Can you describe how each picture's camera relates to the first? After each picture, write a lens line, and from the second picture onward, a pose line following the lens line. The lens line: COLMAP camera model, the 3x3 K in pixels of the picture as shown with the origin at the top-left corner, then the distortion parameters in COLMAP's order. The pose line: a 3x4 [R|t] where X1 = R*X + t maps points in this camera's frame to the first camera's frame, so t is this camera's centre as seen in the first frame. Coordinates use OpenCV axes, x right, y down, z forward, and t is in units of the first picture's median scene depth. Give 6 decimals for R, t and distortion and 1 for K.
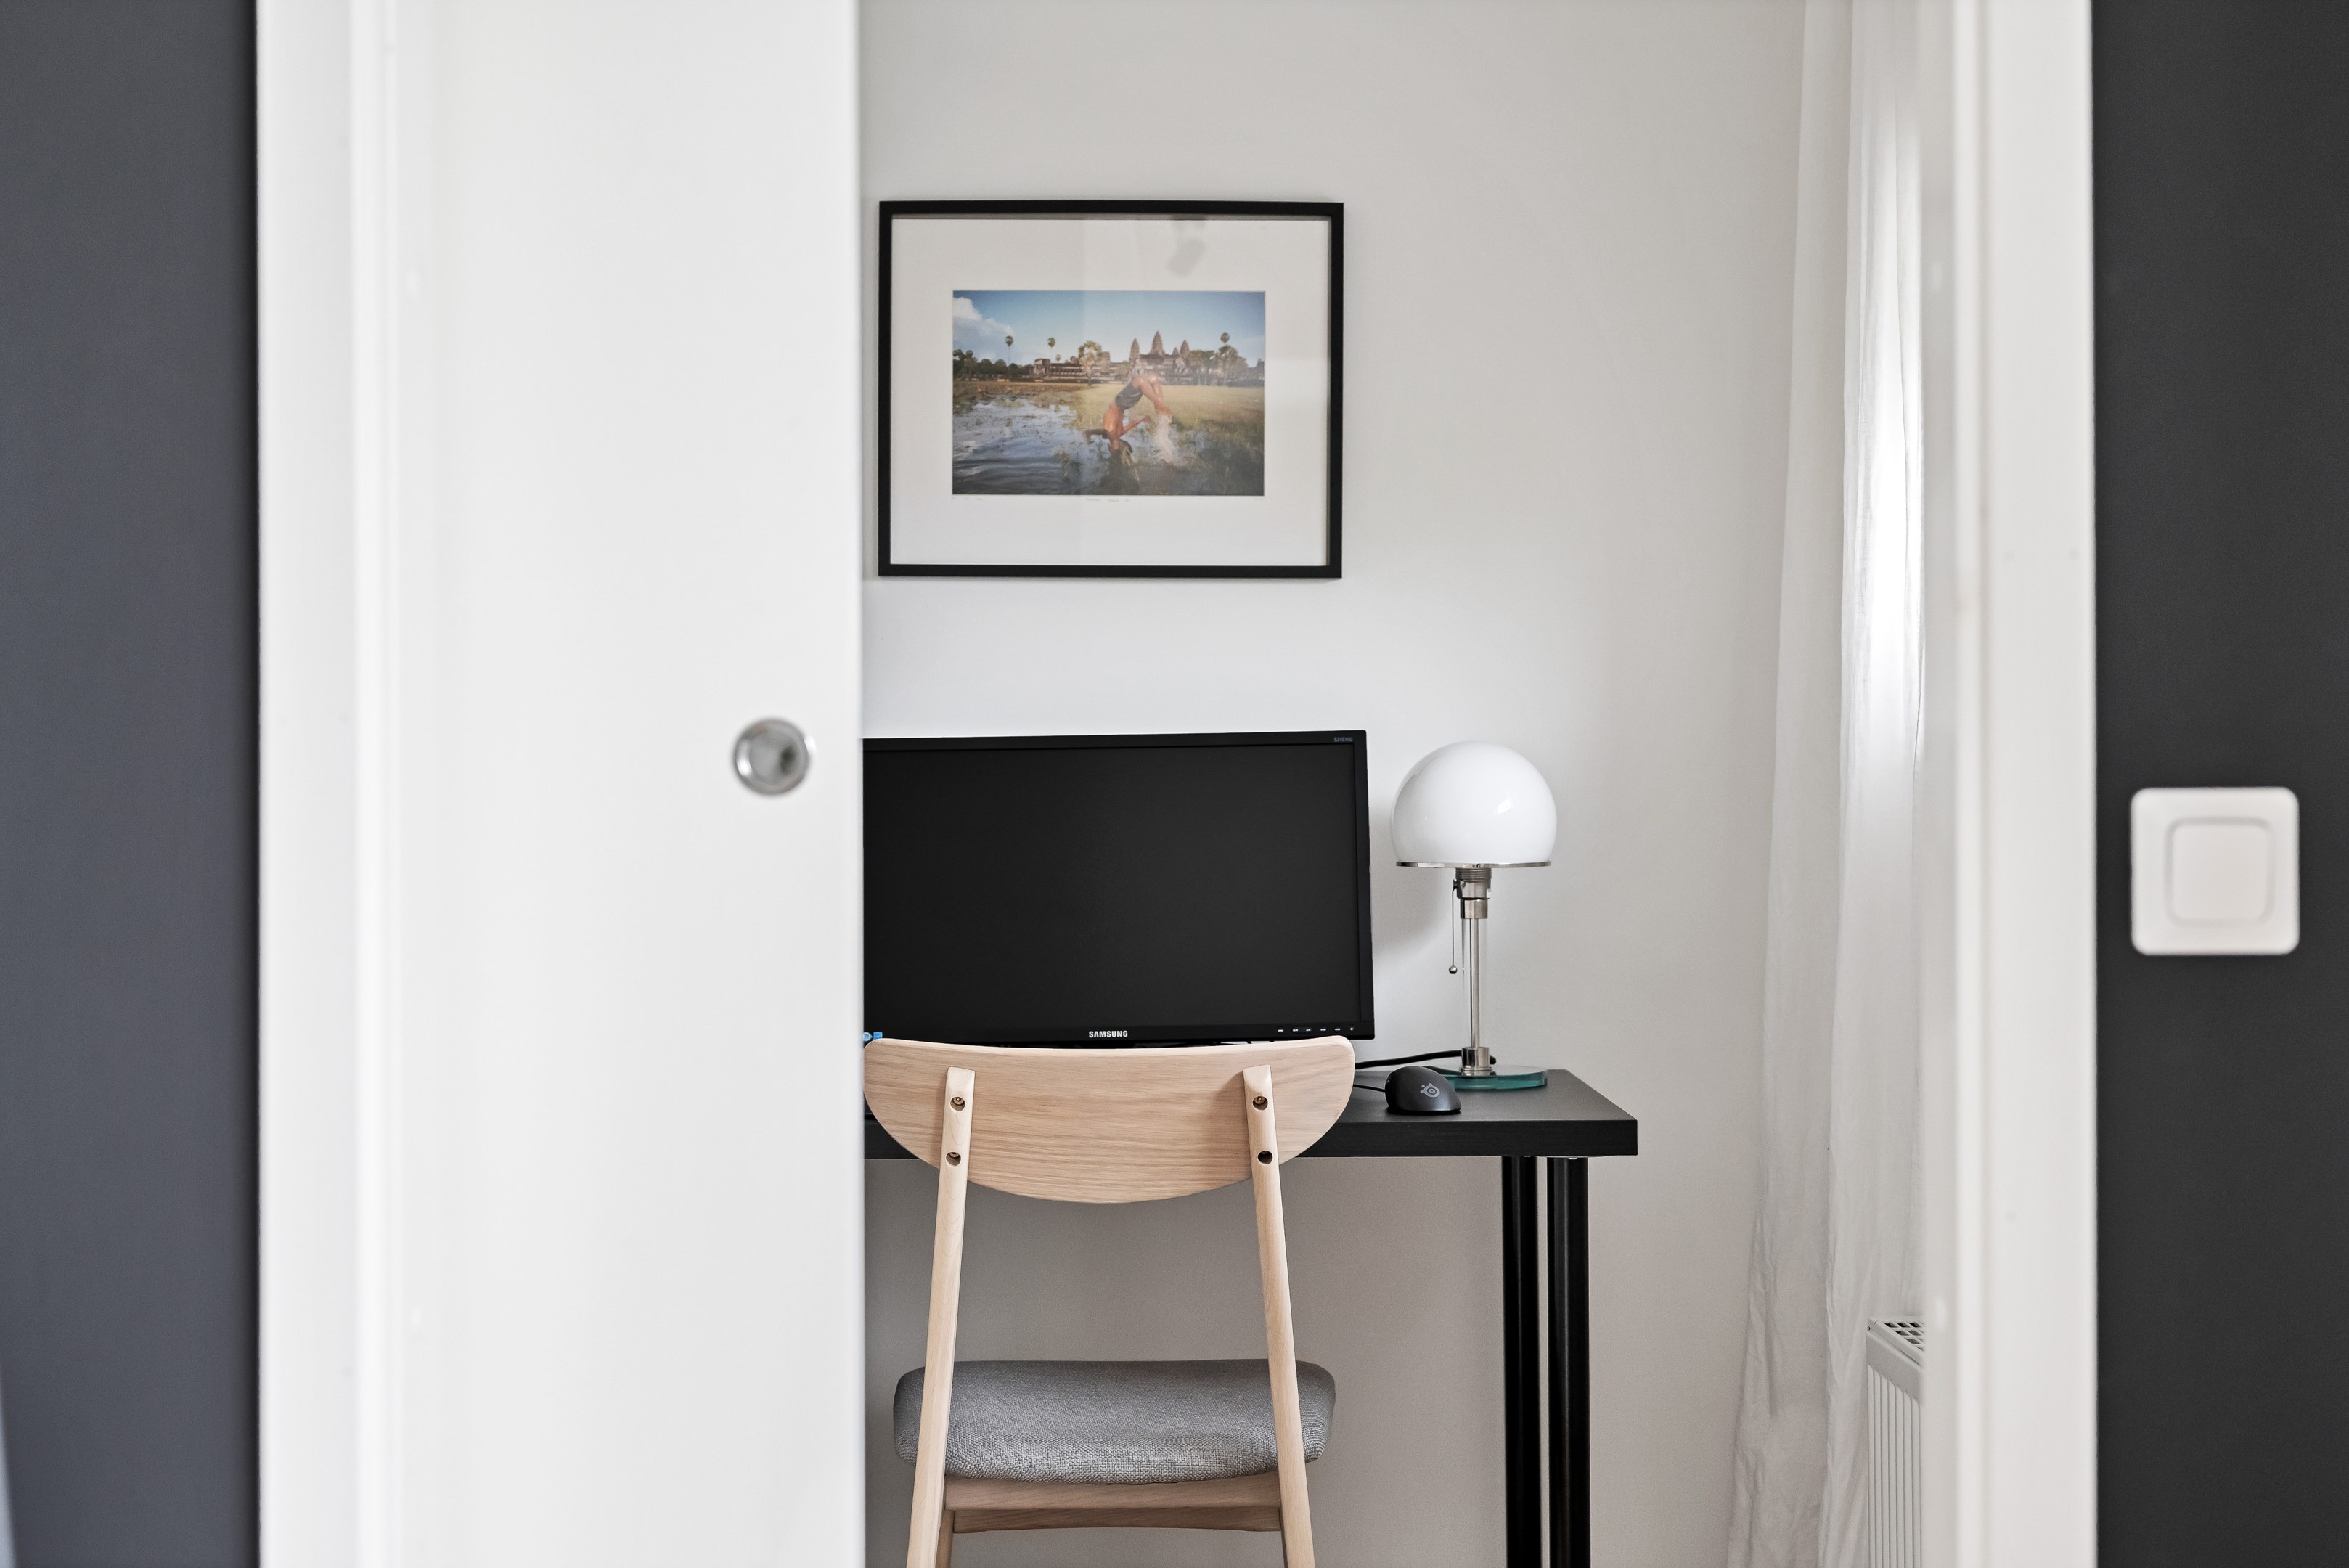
lens RADIAL K [[3466.2, 0, 1177.7], [0, 3466.2, 781.4], [0, 0, 1]] dist [0.085615, 0.000000]
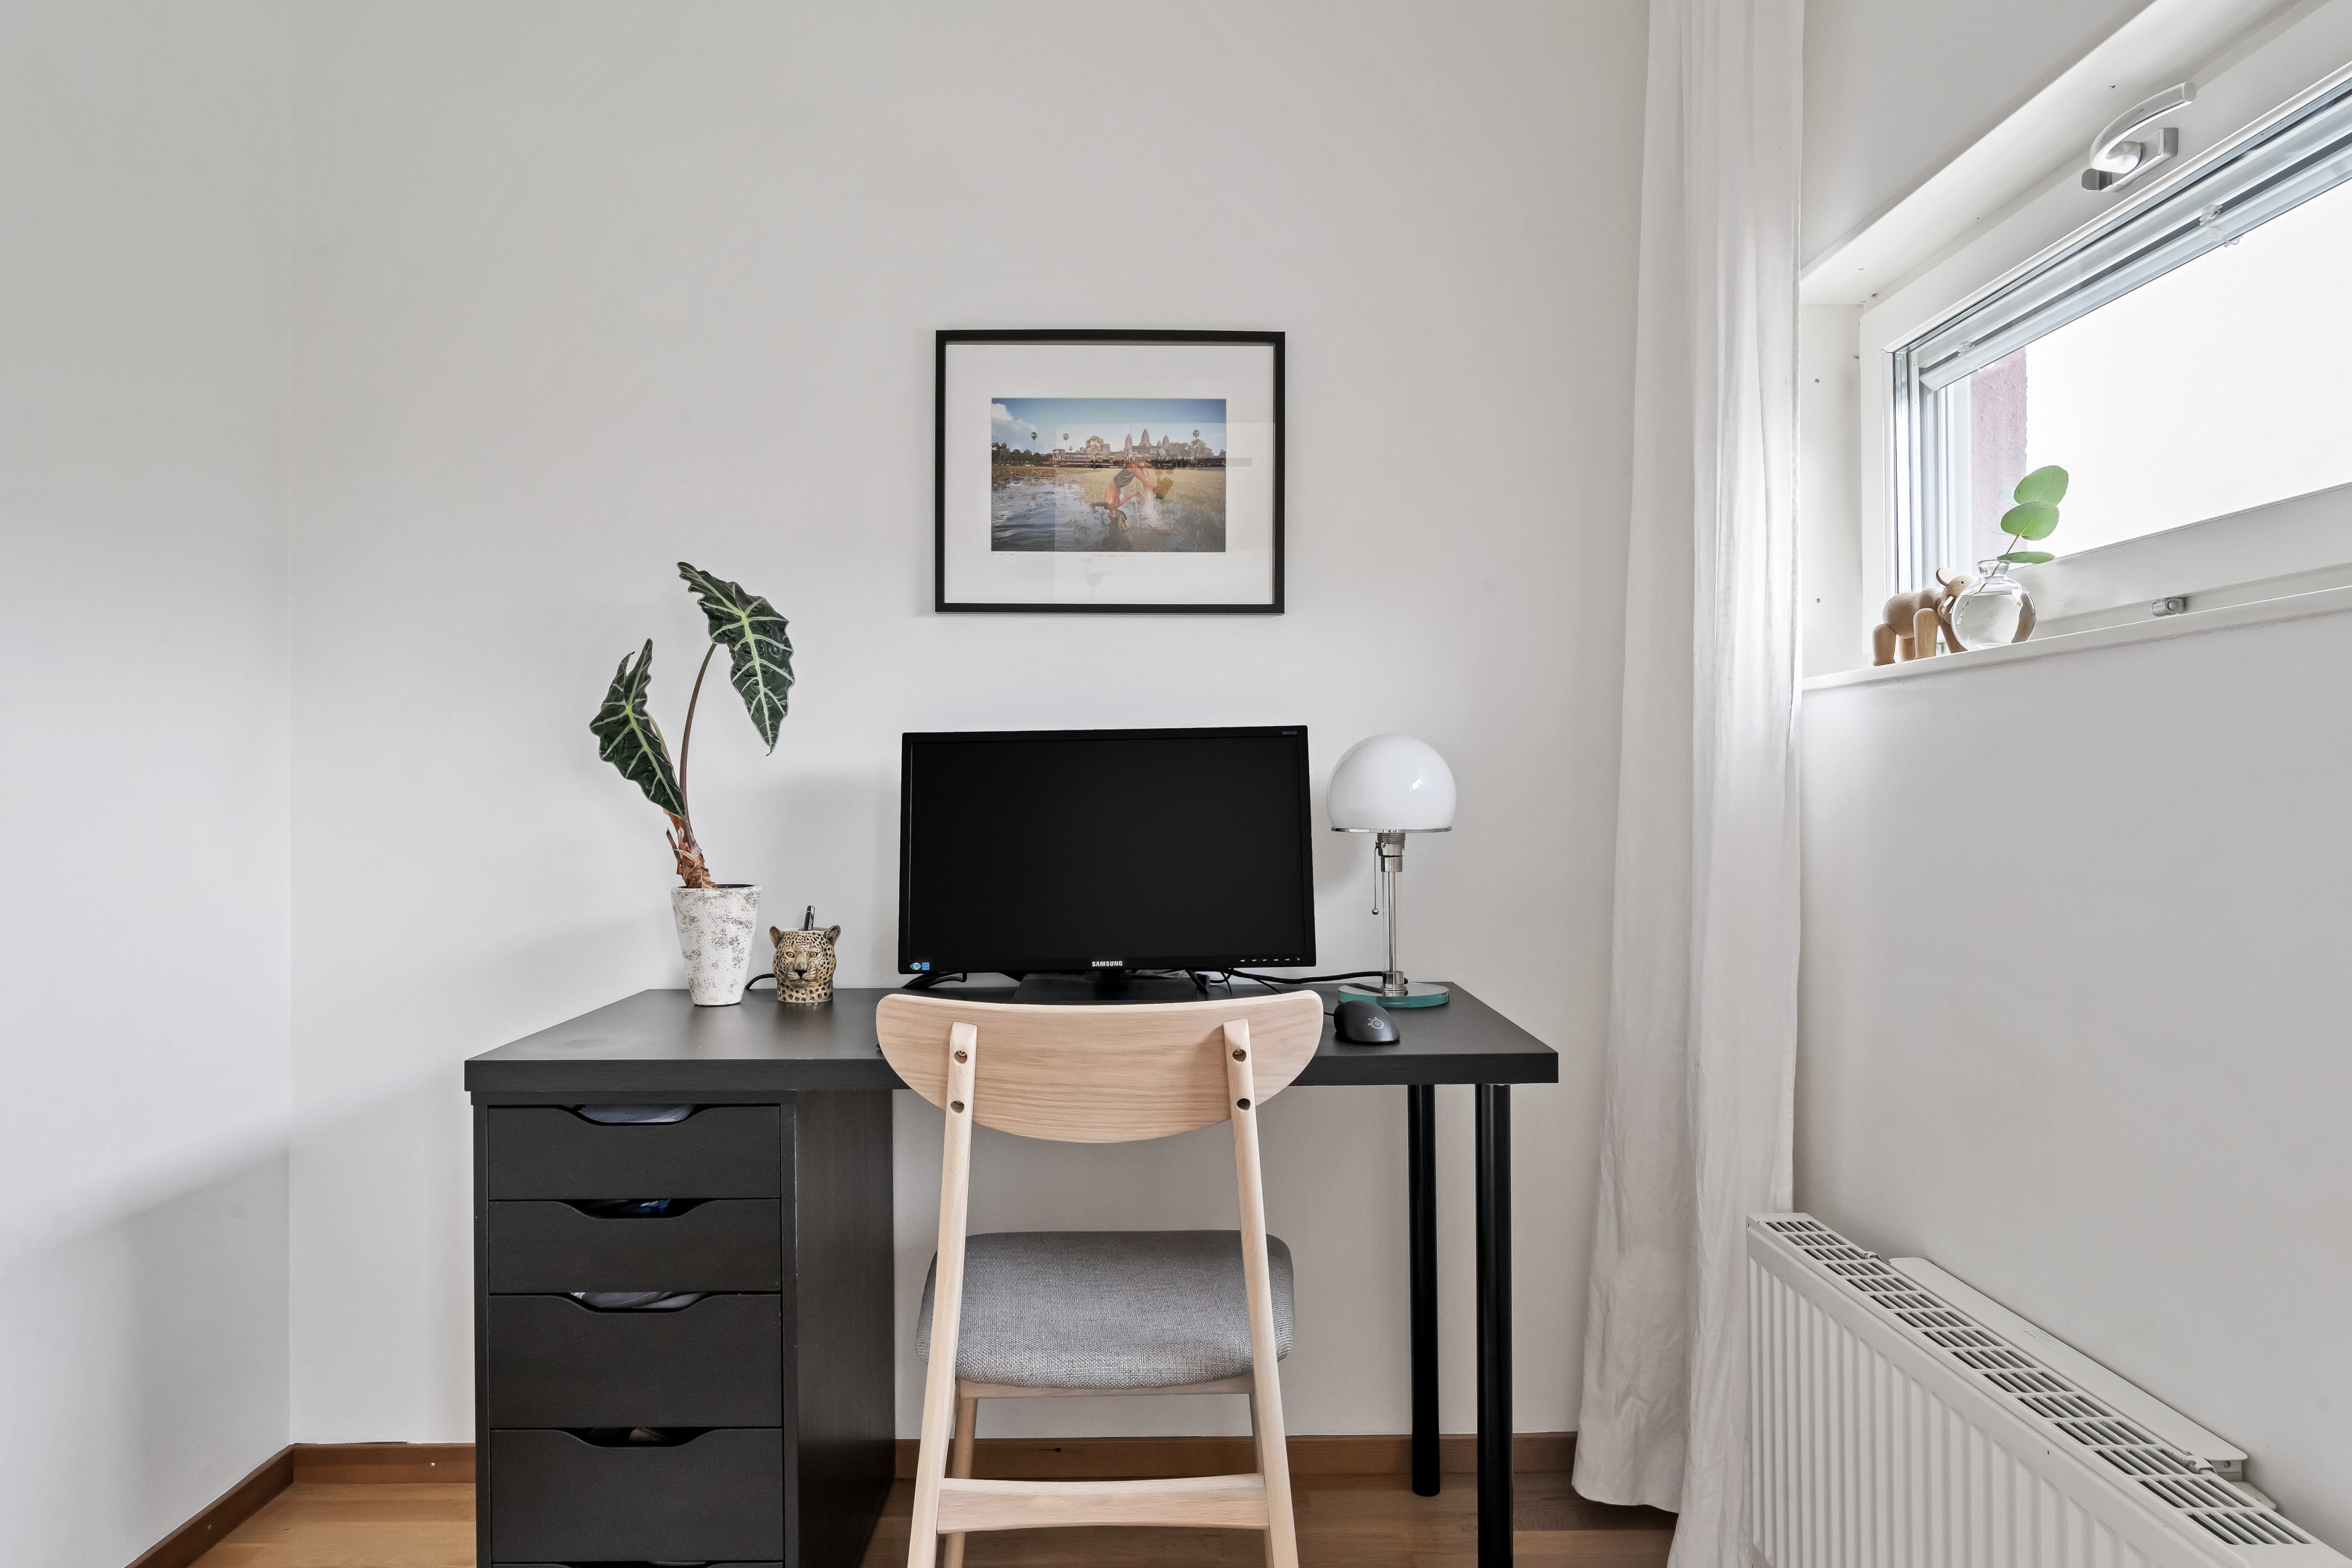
lens RADIAL K [[1639.0, 0, 1167.7], [0, 1639.0, 785.2], [0, 0, 1]] dist [-0.011683, -0.001778]
pose [[0.999982, -0.001667, 0.005687, -0.001123], [0.001640, 0.999987, 0.004750, 0.004502], [-0.005695, -0.004741, 0.999973, 0.393263]]
